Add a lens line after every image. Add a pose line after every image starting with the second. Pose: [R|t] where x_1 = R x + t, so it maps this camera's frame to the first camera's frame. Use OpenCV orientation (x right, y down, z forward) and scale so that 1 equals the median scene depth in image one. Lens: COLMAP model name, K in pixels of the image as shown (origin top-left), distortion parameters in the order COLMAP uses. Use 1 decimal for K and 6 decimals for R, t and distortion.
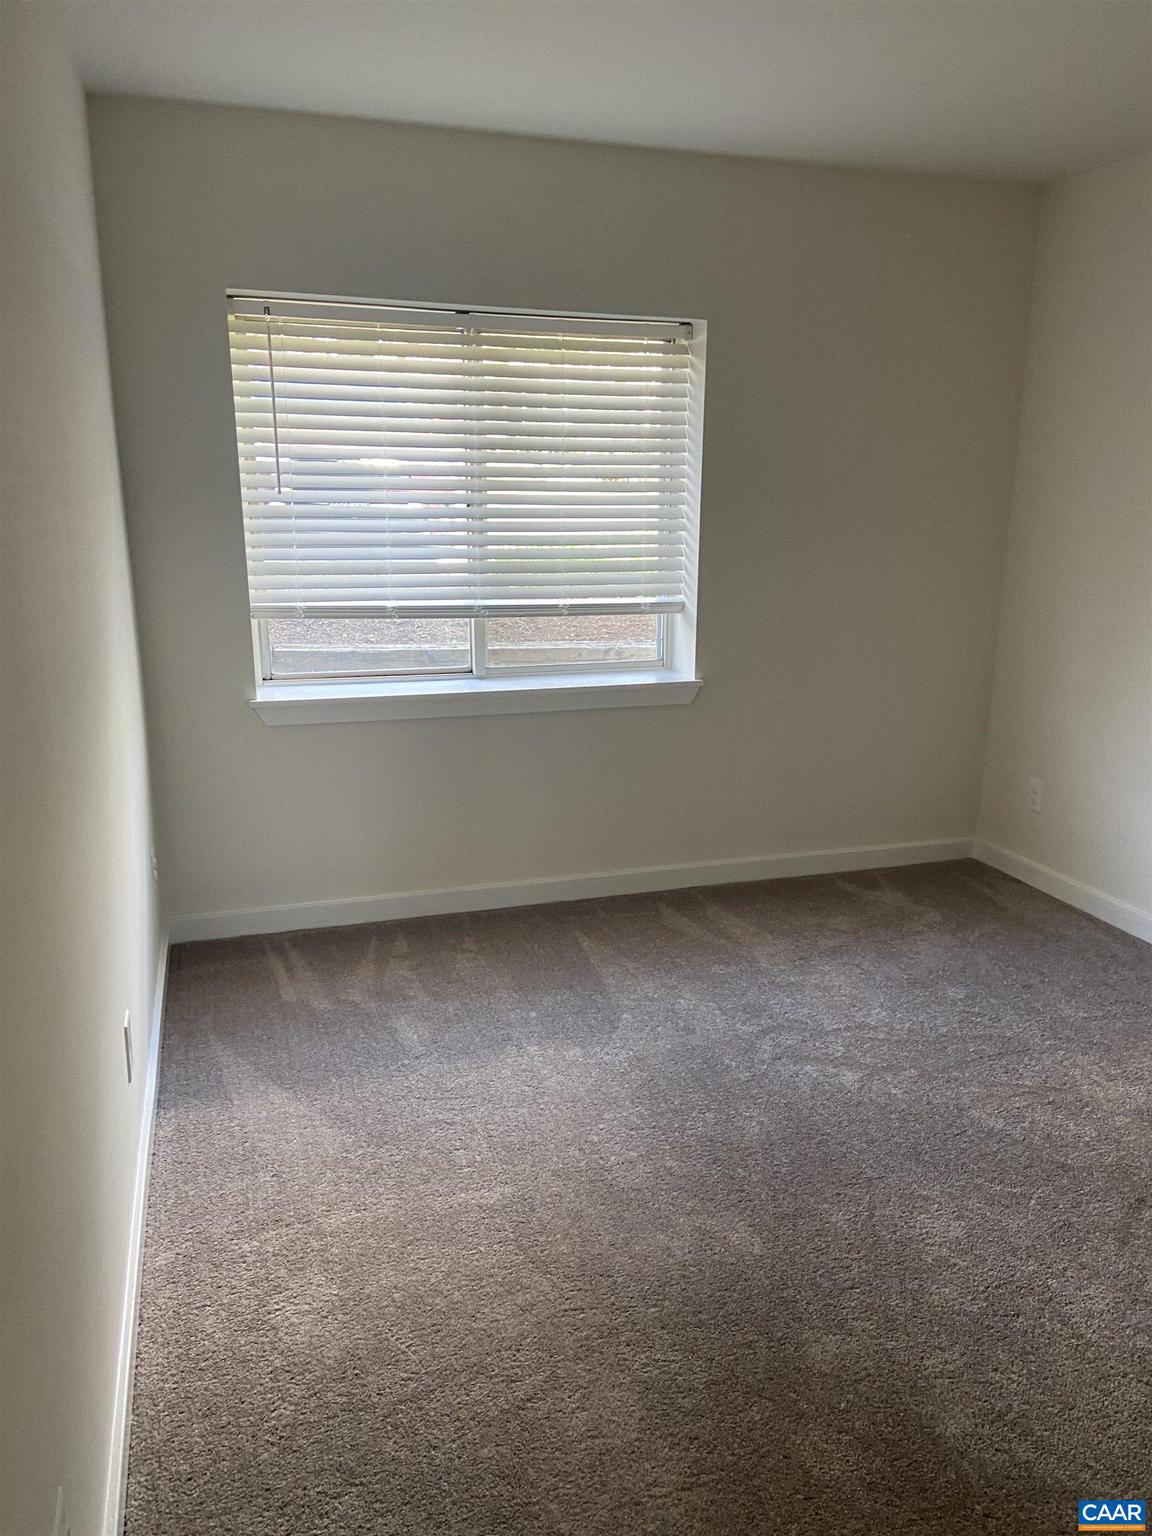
lens RADIAL K [[1153.6, 0, 576.0], [0, 1153.6, 768.0], [0, 0, 1]] dist [0.124354, -0.160503]
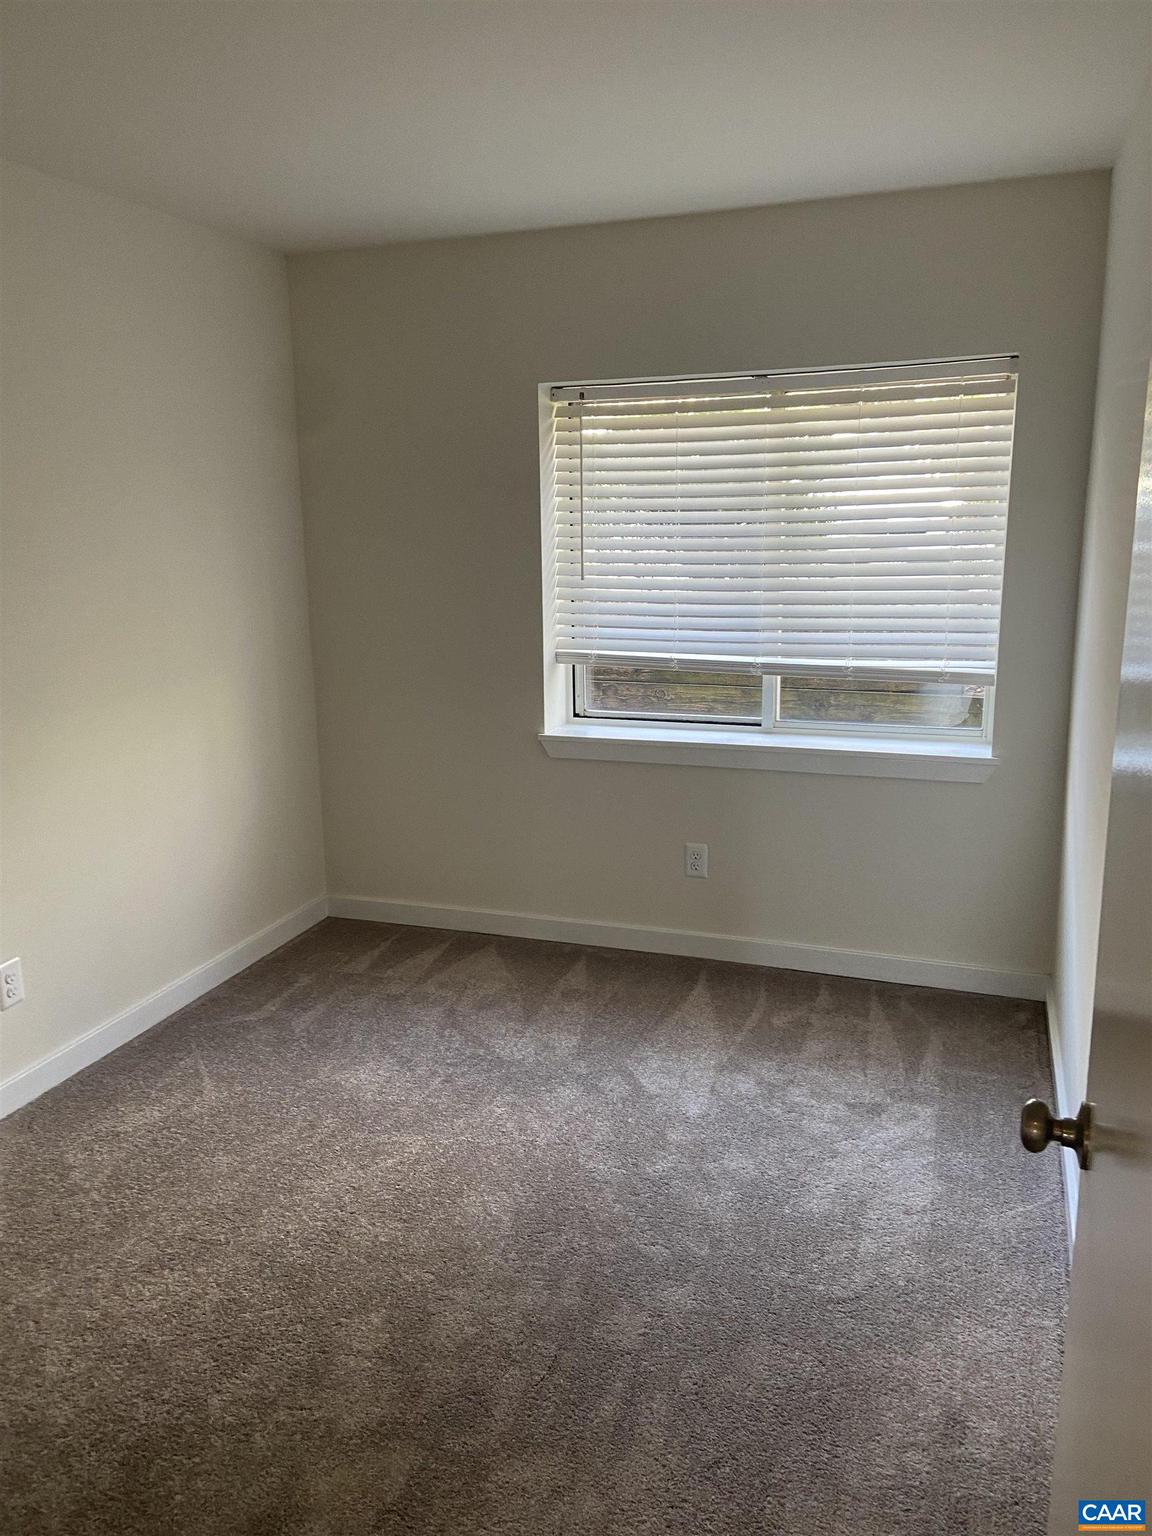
lens RADIAL K [[1153.6, 0, 576.0], [0, 1153.6, 768.0], [0, 0, 1]] dist [0.124354, -0.160503]
pose [[0.782861, 0.108754, -0.612618, 0.442862], [-0.140767, 0.990034, -0.004131, -0.024257], [0.606064, 0.089470, 0.790368, 0.126070]]
